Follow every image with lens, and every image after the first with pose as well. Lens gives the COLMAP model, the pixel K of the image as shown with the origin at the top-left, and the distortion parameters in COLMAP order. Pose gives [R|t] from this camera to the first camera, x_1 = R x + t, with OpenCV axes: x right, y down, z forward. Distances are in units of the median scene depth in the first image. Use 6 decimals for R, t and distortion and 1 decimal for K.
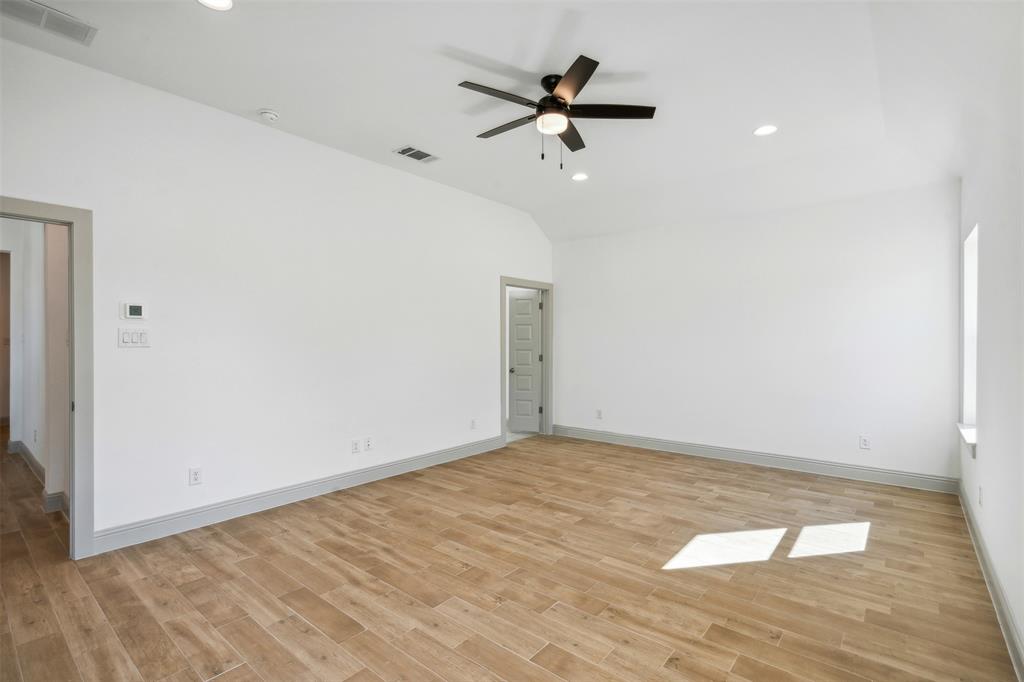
lens RADIAL K [[472.7, 0, 509.1], [0, 472.7, 340.7], [0, 0, 1]] dist [-0.007836, 0.002857]
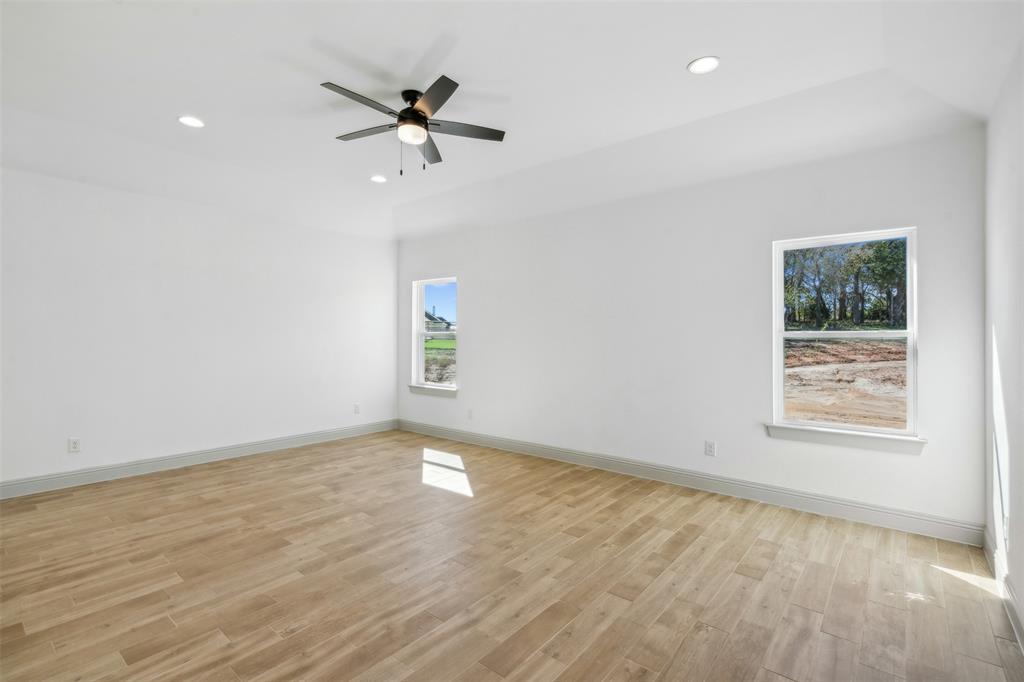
lens RADIAL K [[472.7, 0, 508.8], [0, 472.7, 339.2], [0, 0, 1]] dist [-0.007836, 0.002857]
pose [[0.002132, -0.003308, 0.999992, -0.866544], [-0.003608, 0.999988, 0.003316, -0.002207], [-0.999991, -0.003615, 0.002120, 0.687997]]
